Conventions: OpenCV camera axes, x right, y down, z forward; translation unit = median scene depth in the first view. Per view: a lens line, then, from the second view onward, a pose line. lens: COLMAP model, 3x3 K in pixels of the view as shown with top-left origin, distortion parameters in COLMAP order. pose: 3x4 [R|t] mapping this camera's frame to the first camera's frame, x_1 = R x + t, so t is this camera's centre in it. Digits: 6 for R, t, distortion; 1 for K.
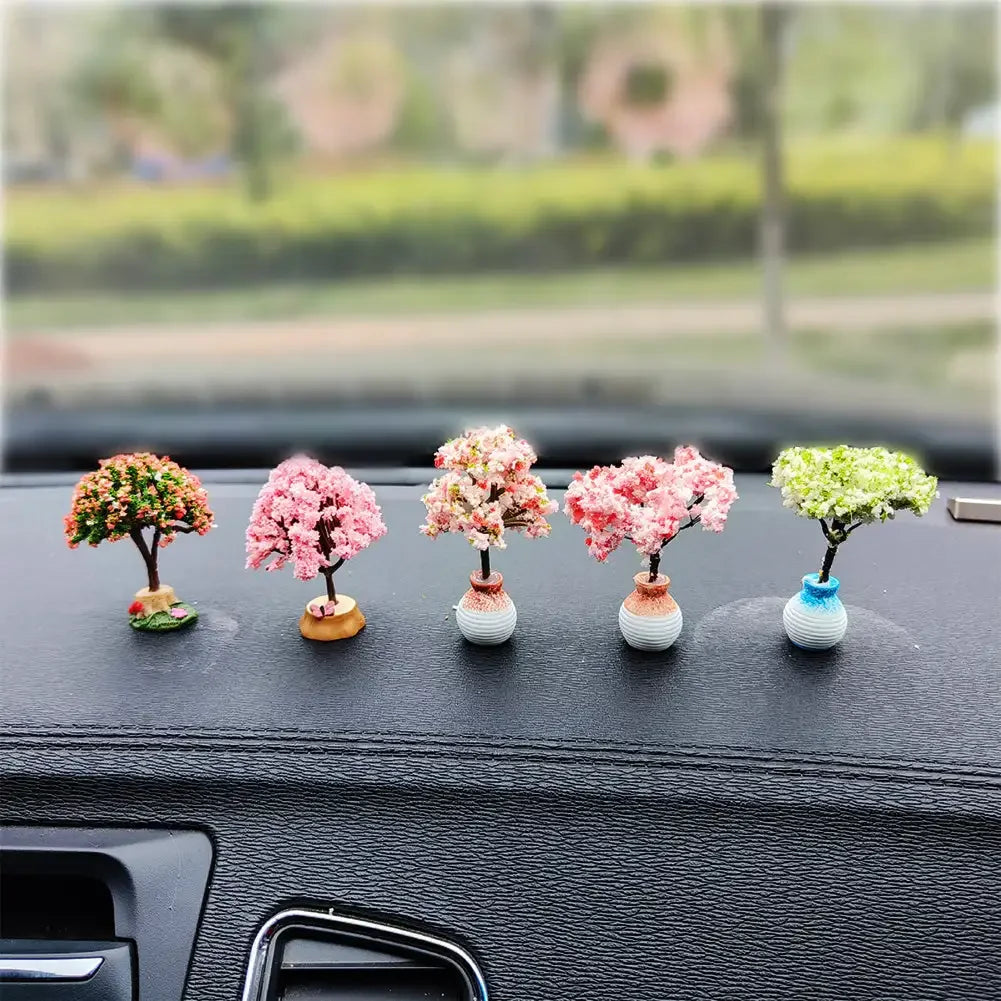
lens RADIAL K [[818.3, 0, 500.5], [0, 818.3, 500.5], [0, 0, 1]] dist [0.075514, -0.129967]
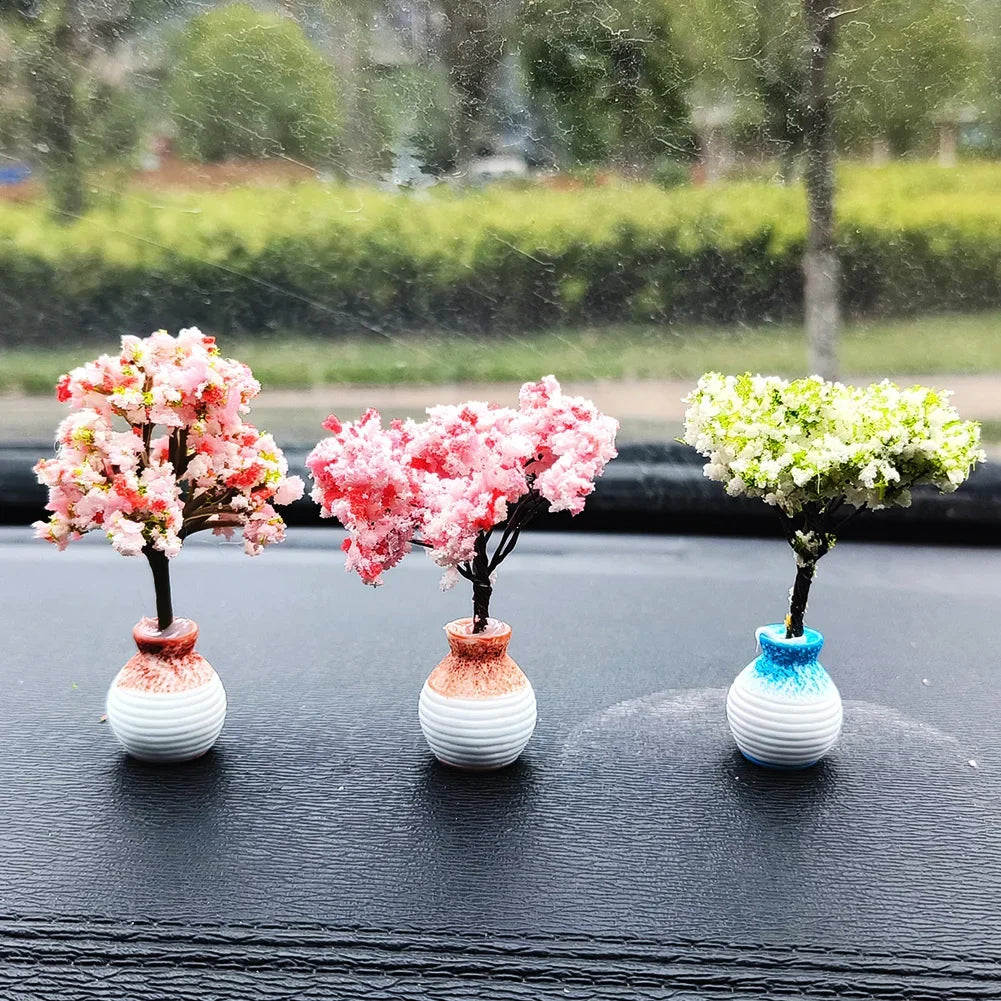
lens RADIAL K [[1236.0, 0, 500.5], [0, 1236.0, 500.5], [0, 0, 1]] dist [0.181753, -0.531131]
pose [[0.998759, 0.014604, 0.047608, 0.170950], [-0.007259, 0.988515, -0.150950, 0.144638], [-0.049265, 0.150417, 0.987394, 0.205780]]
